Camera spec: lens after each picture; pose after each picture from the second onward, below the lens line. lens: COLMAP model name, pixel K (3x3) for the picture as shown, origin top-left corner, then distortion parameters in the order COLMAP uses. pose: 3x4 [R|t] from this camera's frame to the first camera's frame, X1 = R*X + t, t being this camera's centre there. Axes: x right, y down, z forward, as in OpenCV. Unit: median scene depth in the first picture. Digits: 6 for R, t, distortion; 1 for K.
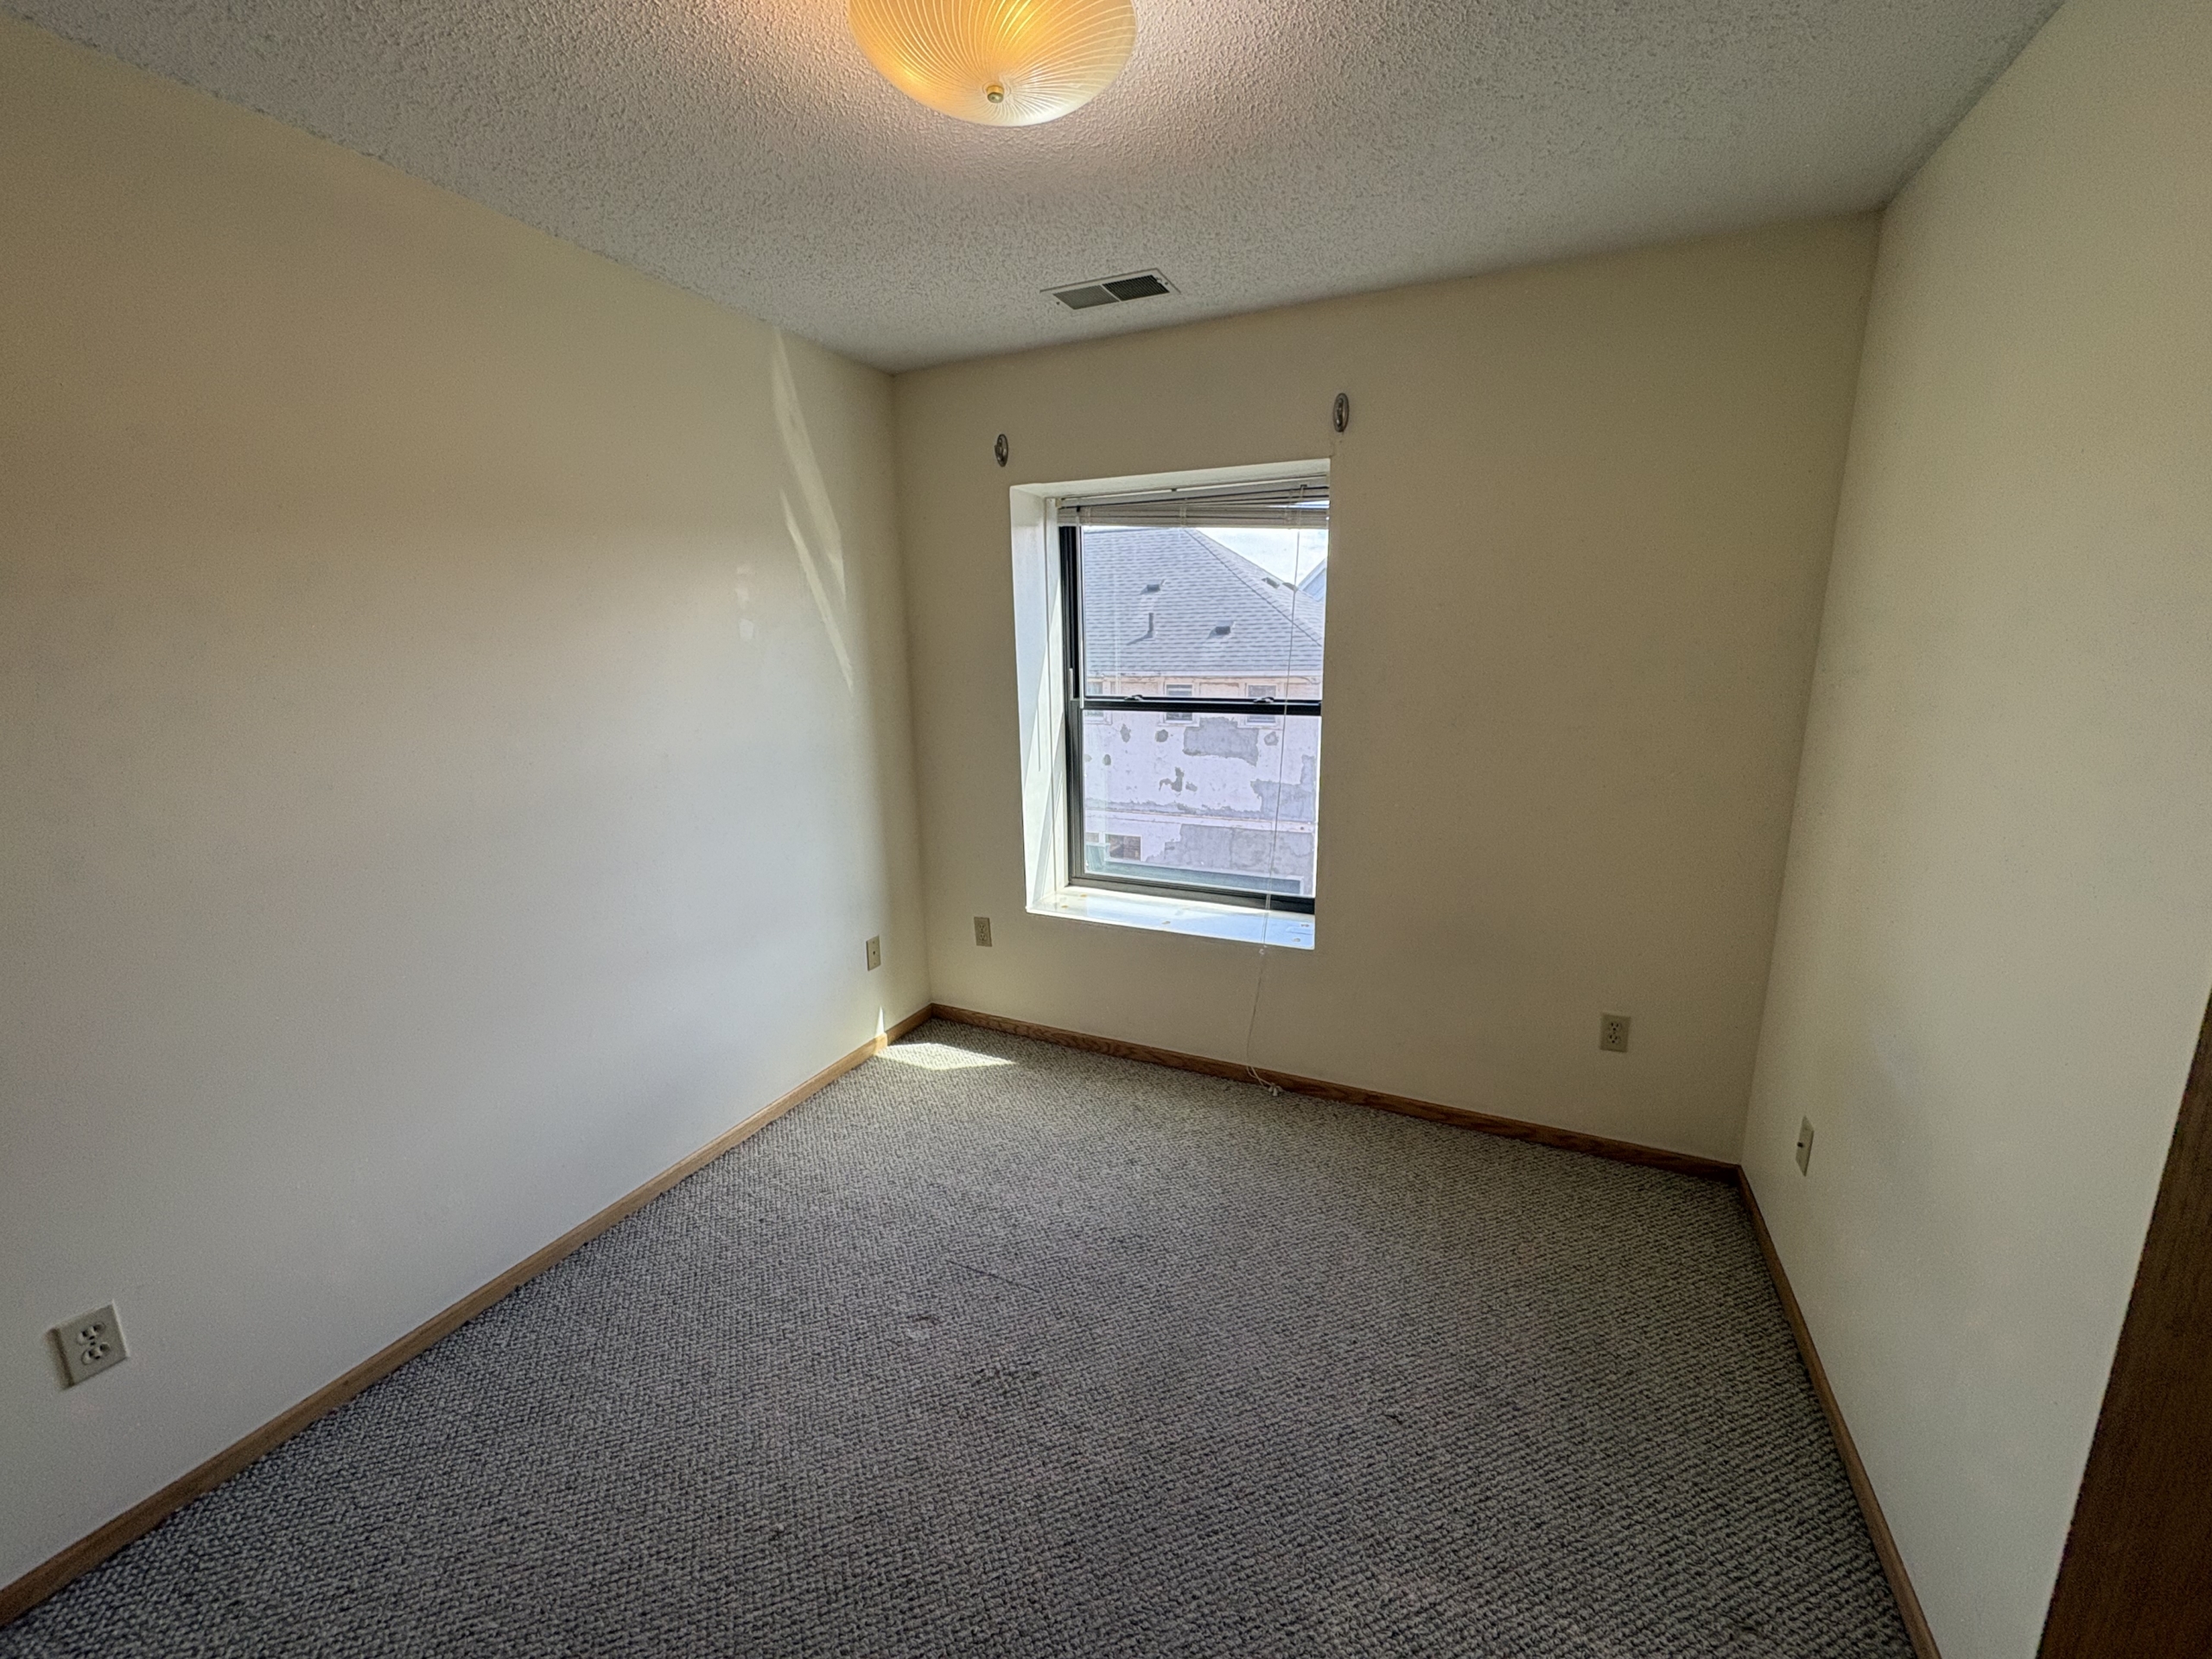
lens RADIAL K [[881.7, 0, 1102.7], [0, 881.7, 823.7], [0, 0, 1]] dist [0.000724, -0.000082]
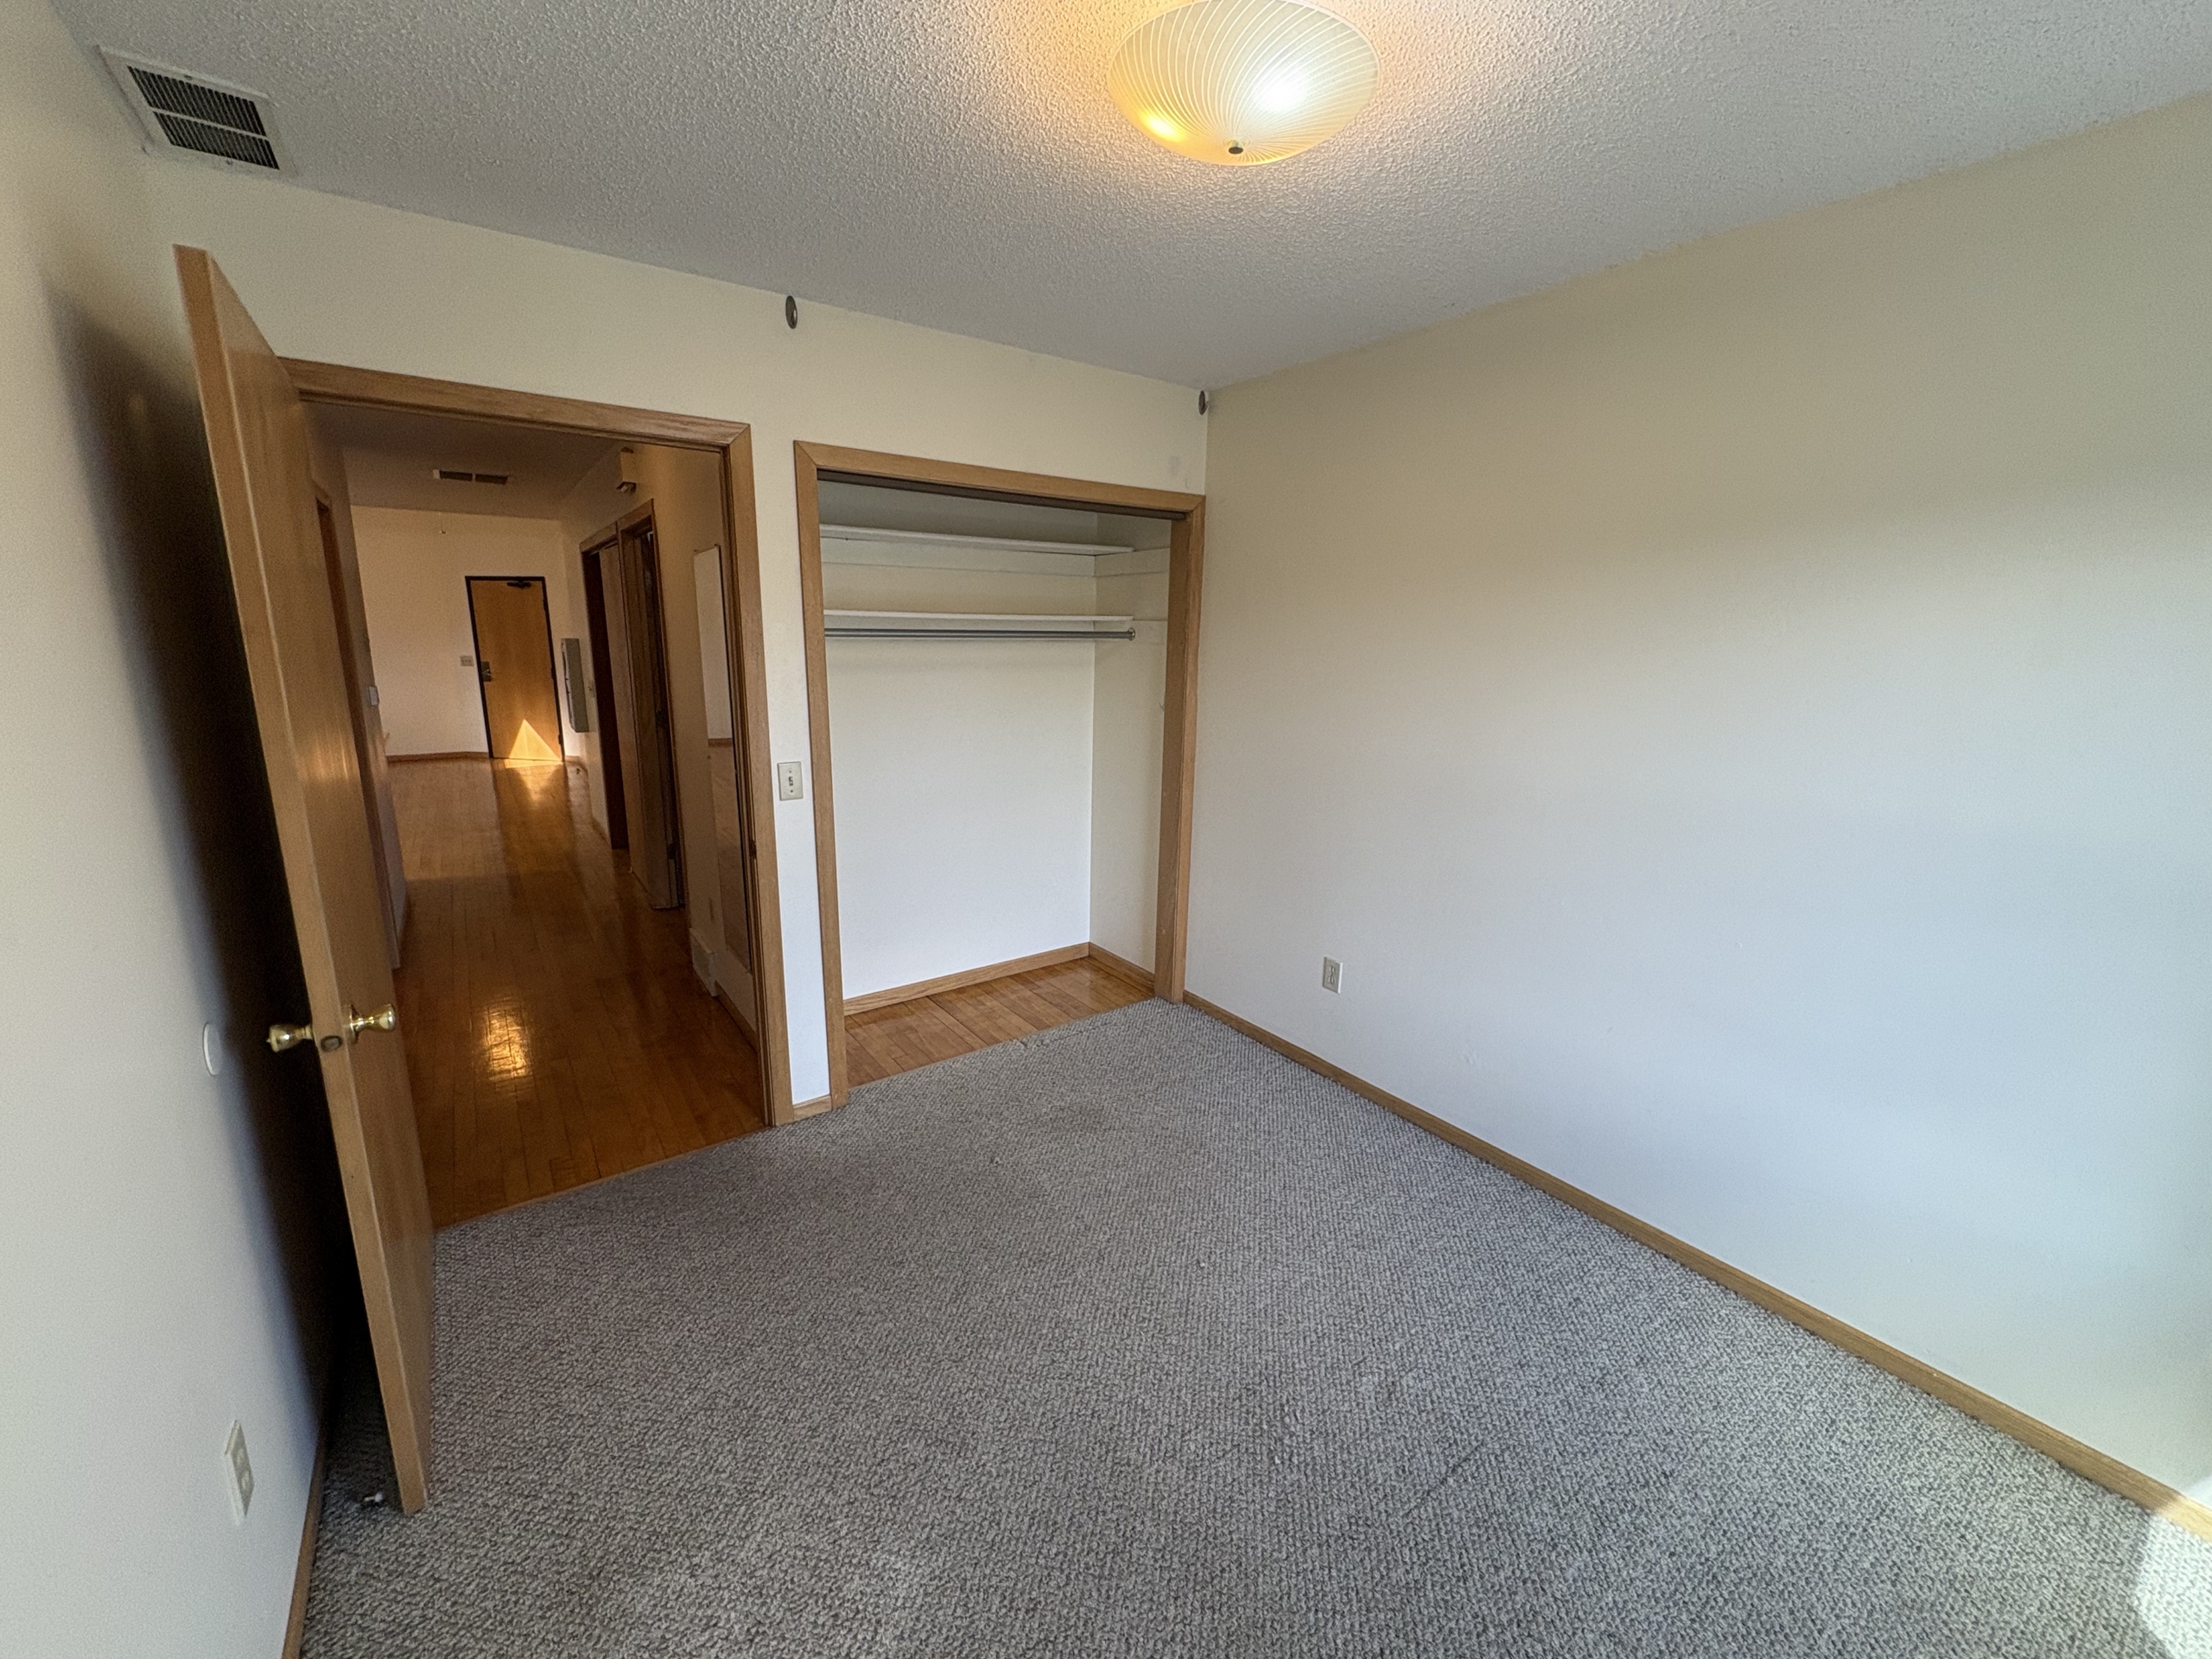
lens RADIAL K [[881.7, 0, 1102.7], [0, 881.7, 823.7], [0, 0, 1]] dist [0.000724, -0.000082]
pose [[-0.493680, 0.189910, -0.848655, 0.816340], [-0.191144, 0.928305, 0.318926, -0.303262], [0.848378, 0.319663, -0.421985, 1.264542]]
